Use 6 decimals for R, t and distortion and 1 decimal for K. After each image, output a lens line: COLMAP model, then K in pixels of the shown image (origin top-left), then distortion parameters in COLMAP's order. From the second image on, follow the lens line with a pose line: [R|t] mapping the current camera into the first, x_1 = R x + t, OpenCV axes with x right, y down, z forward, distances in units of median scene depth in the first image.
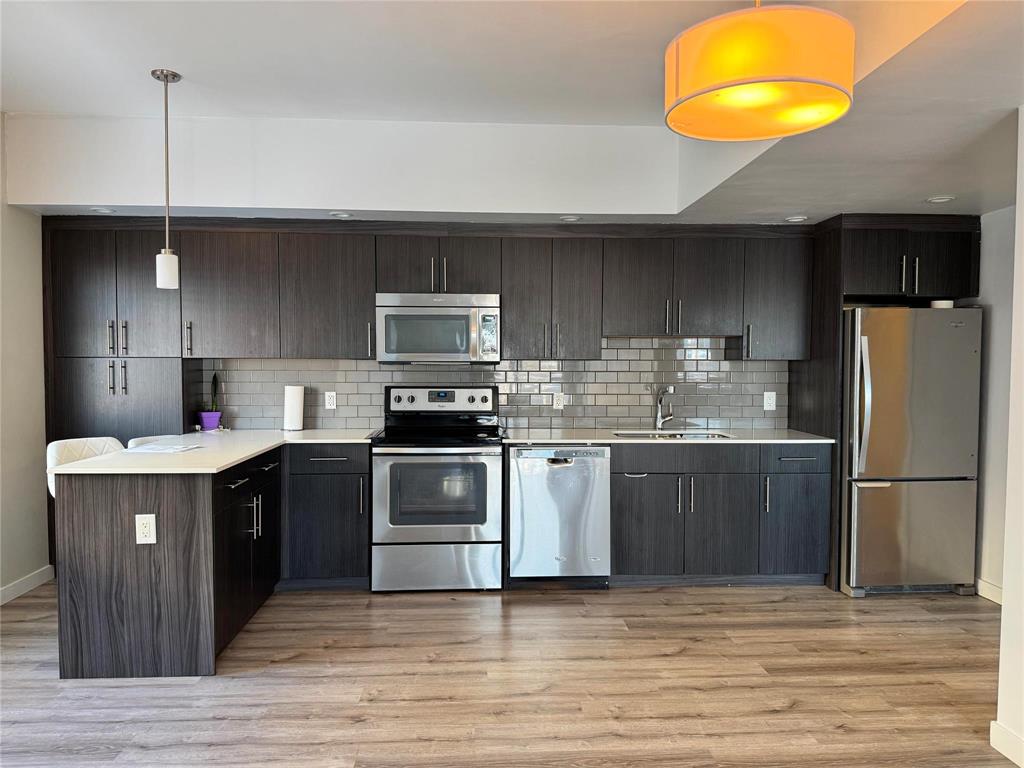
lens RADIAL K [[713.9, 0, 512.0], [0, 713.9, 384.0], [0, 0, 1]] dist [0.068102, -0.087736]
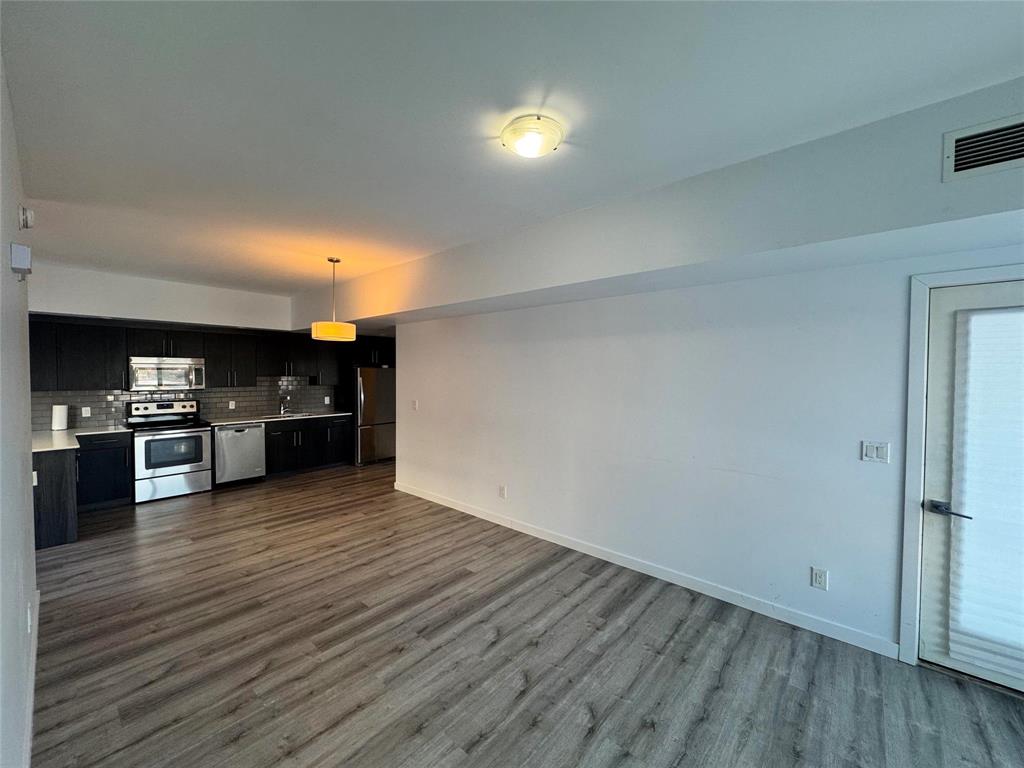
lens RADIAL K [[407.6, 0, 512.0], [0, 407.6, 384.0], [0, 0, 1]] dist [0.000446, 0.000390]
pose [[0.694349, -0.020254, 0.719354, -0.284071], [0.019874, 0.999762, 0.008966, -0.042631], [-0.719364, 0.008071, 0.694586, -0.605563]]
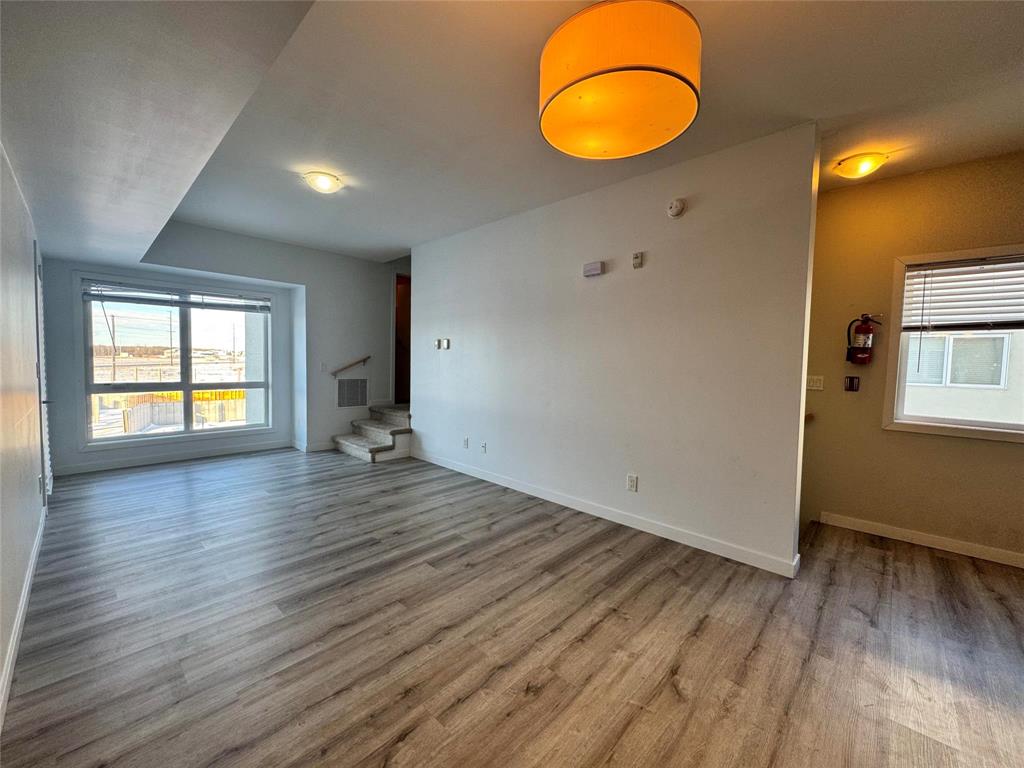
lens RADIAL K [[407.6, 0, 512.0], [0, 407.6, 384.0], [0, 0, 1]] dist [0.000446, 0.000390]
pose [[-0.720249, 0.020050, -0.693425, 0.380843], [-0.044631, 0.996172, 0.075160, -0.000990], [0.692278, 0.085083, -0.716598, 0.584201]]
